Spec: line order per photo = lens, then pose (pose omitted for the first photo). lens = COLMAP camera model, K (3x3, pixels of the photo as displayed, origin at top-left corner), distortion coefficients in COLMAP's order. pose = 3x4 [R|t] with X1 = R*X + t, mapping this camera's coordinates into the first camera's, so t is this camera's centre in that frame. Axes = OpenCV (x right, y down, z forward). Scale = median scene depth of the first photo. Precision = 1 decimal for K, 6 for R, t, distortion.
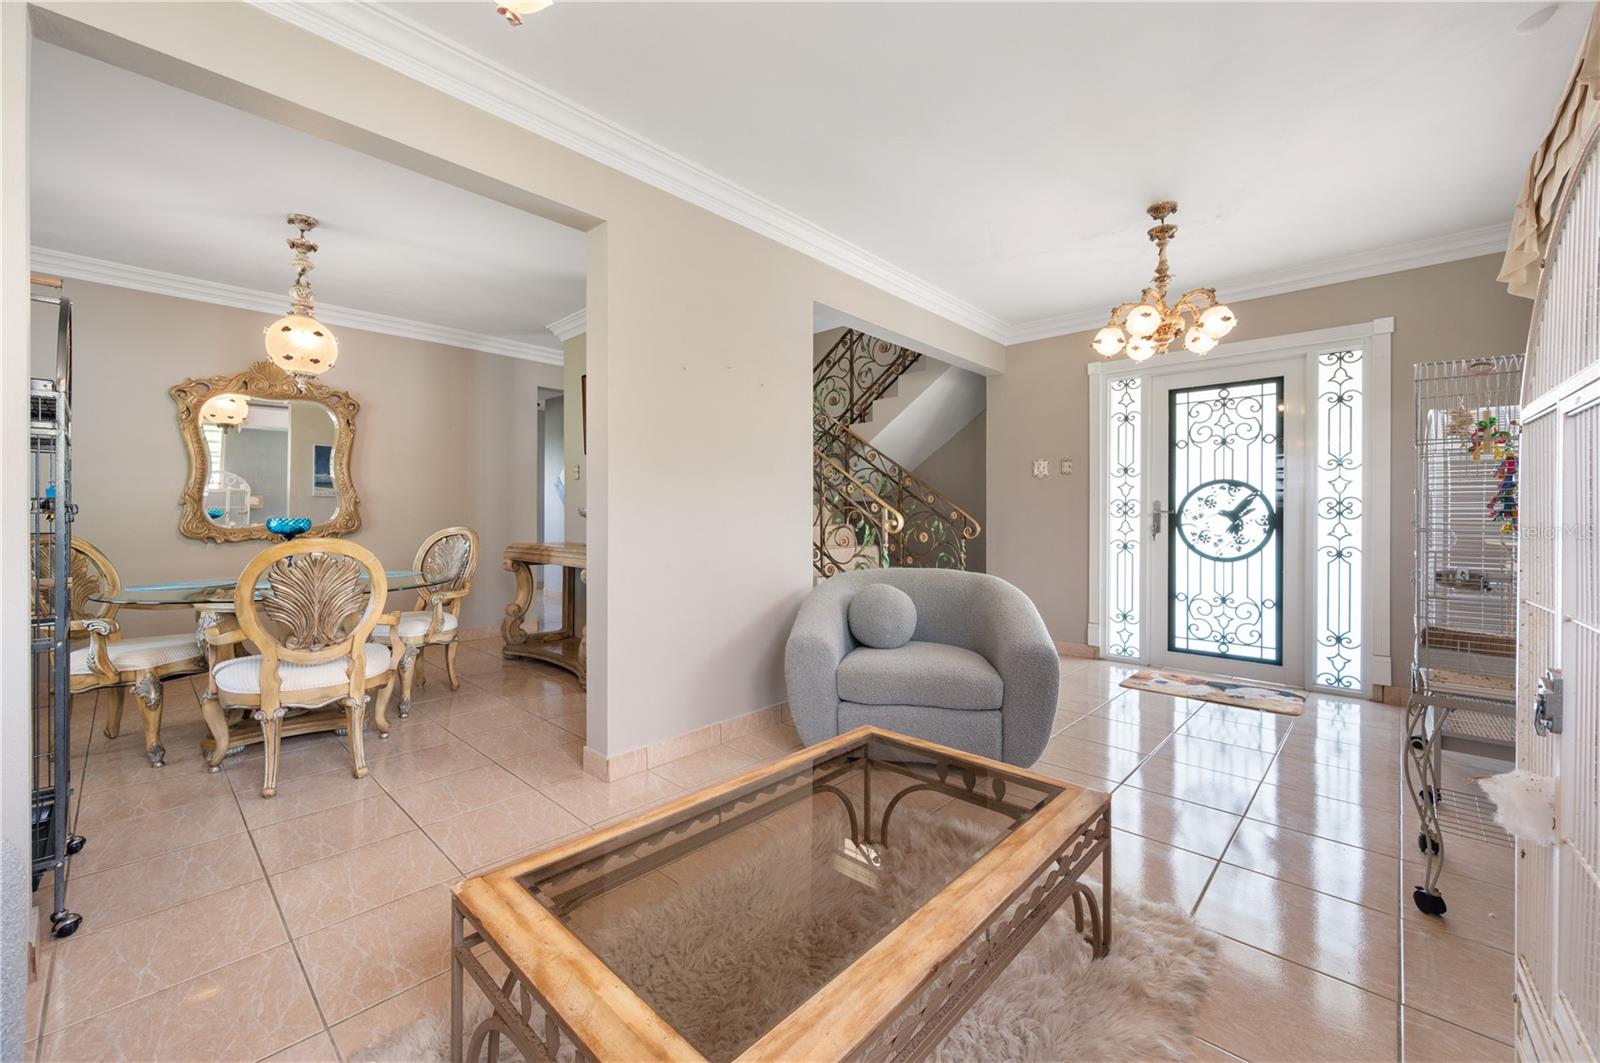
lens RADIAL K [[640.8, 0, 801.0], [0, 640.8, 516.8], [0, 0, 1]] dist [-0.002324, -0.000542]
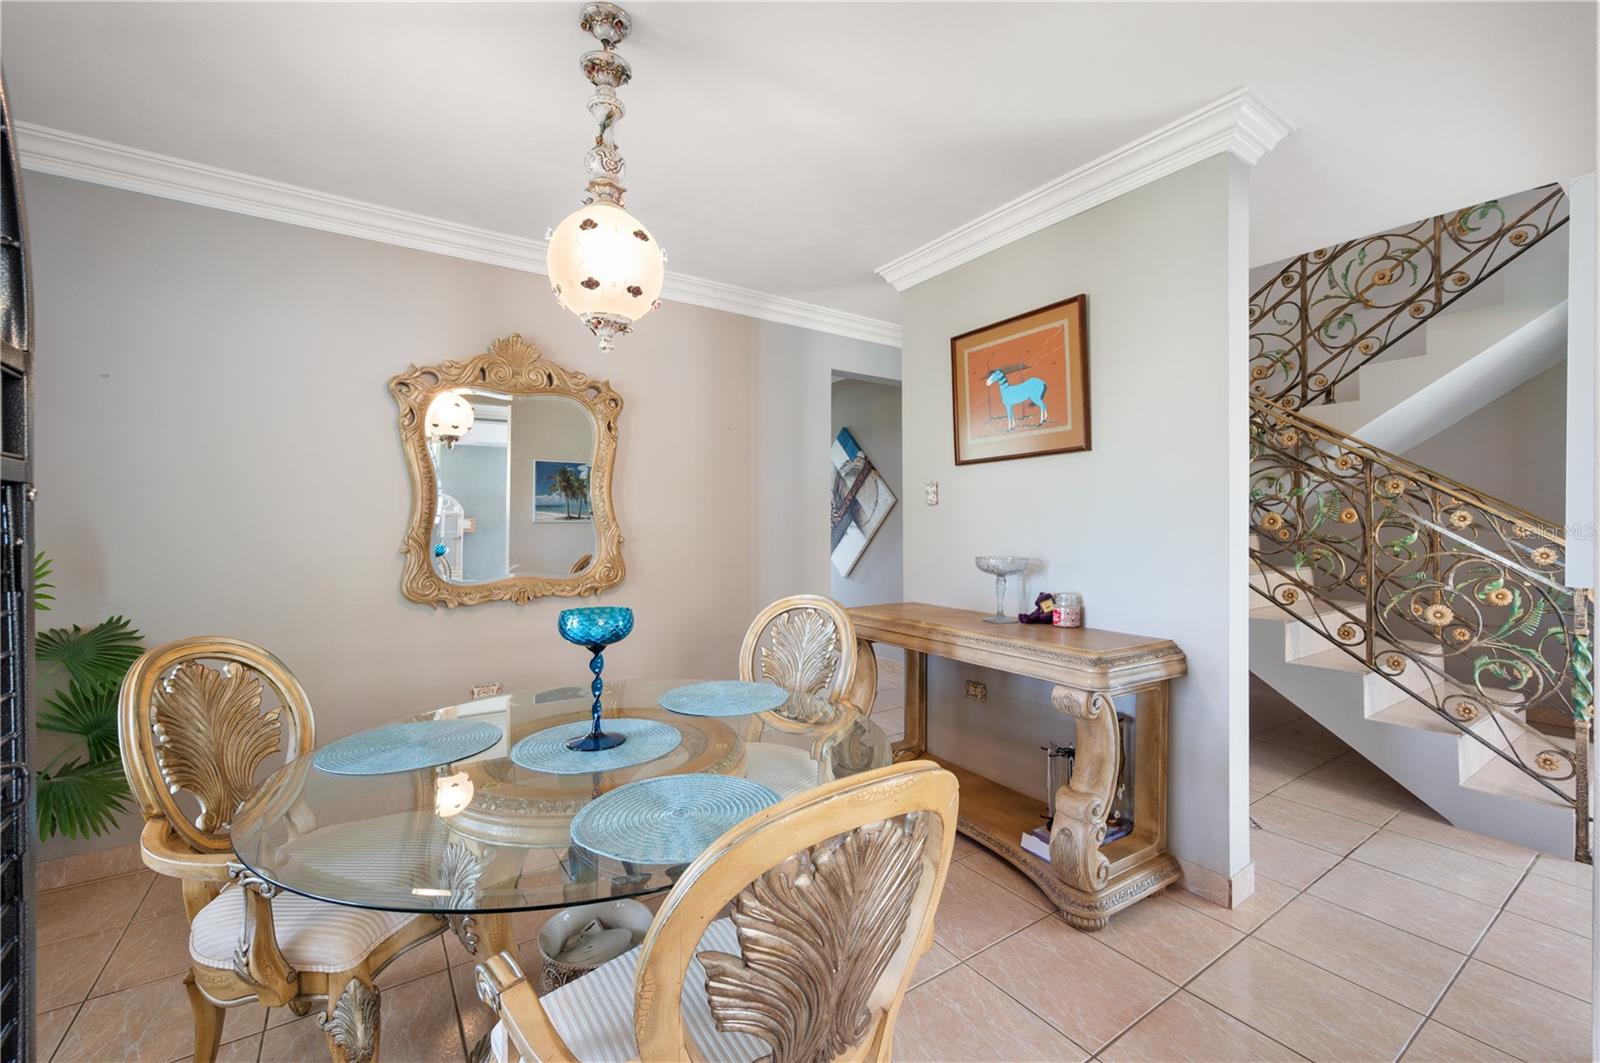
lens RADIAL K [[657.4, 0, 804.5], [0, 657.4, 526.3], [0, 0, 1]] dist [0.002091, 0.000015]
pose [[0.977073, -0.002704, -0.212889, -0.351873], [0.003128, 0.999994, 0.001653, -0.040439], [0.212883, -0.002281, 0.977075, 0.354641]]
